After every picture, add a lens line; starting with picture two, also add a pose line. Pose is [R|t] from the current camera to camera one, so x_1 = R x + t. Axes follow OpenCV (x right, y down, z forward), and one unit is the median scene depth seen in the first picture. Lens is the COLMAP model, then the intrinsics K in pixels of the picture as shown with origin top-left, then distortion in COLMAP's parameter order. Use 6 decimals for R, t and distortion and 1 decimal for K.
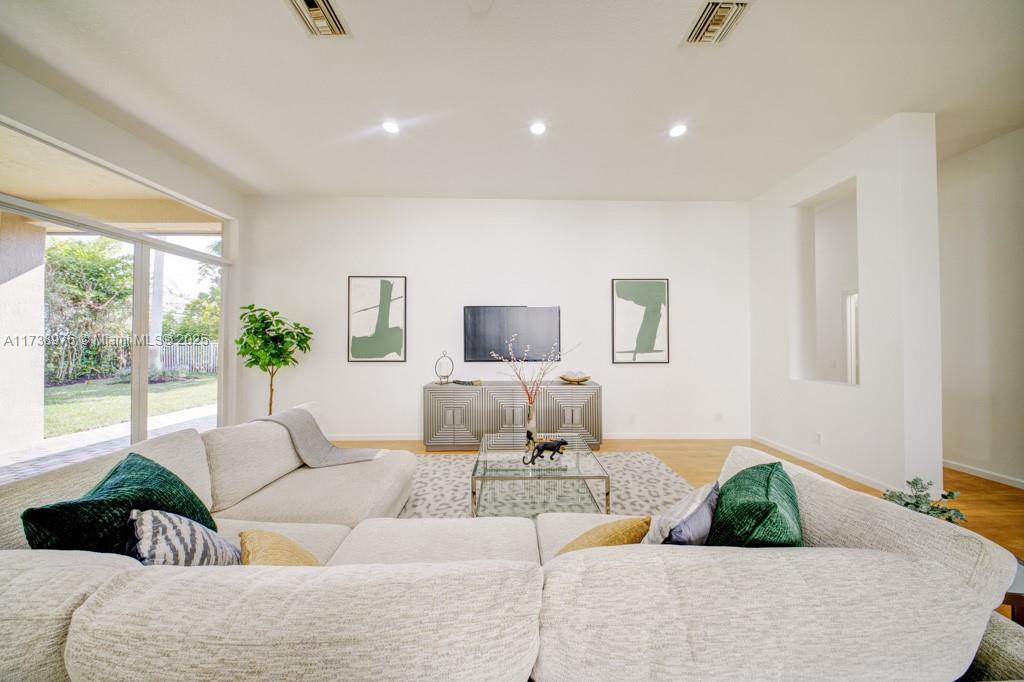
lens RADIAL K [[299.1, 0, 514.0], [0, 299.1, 338.7], [0, 0, 1]] dist [-0.000829, -0.001459]
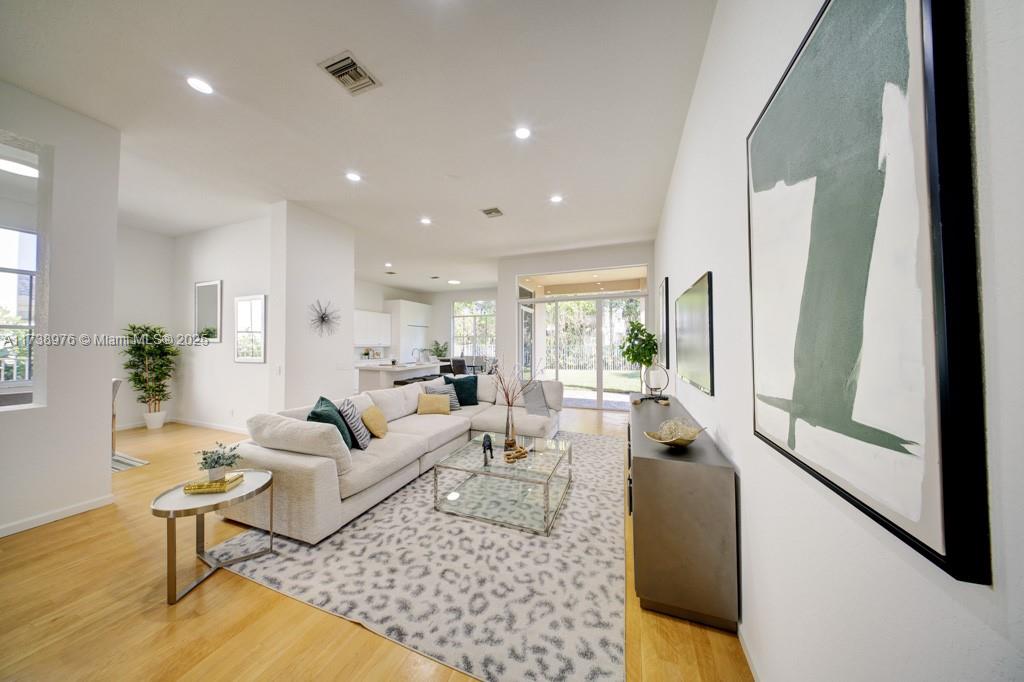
lens RADIAL K [[304.9, 0, 514.0], [0, 304.9, 334.9], [0, 0, 1]] dist [-0.001172, -0.000111]
pose [[-0.368069, -0.023067, -0.929512, 0.694865], [0.015637, 0.999397, -0.030993, -0.005189], [0.929667, -0.025942, -0.367486, 0.909690]]
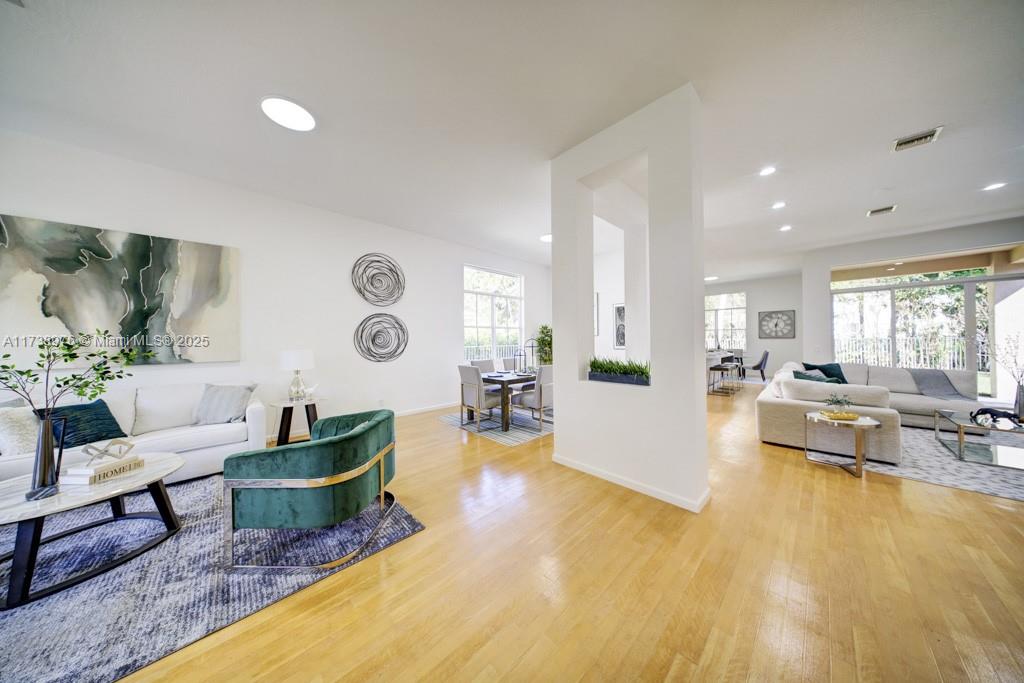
lens RADIAL K [[301.9, 0, 512.9], [0, 301.9, 337.2], [0, 0, 1]] dist [0.000572, -0.001362]
pose [[-0.723020, -0.000196, -0.690827, 1.555411], [0.016523, 0.999709, -0.017577, 0.003310], [0.690629, -0.024123, -0.722807, 0.287206]]
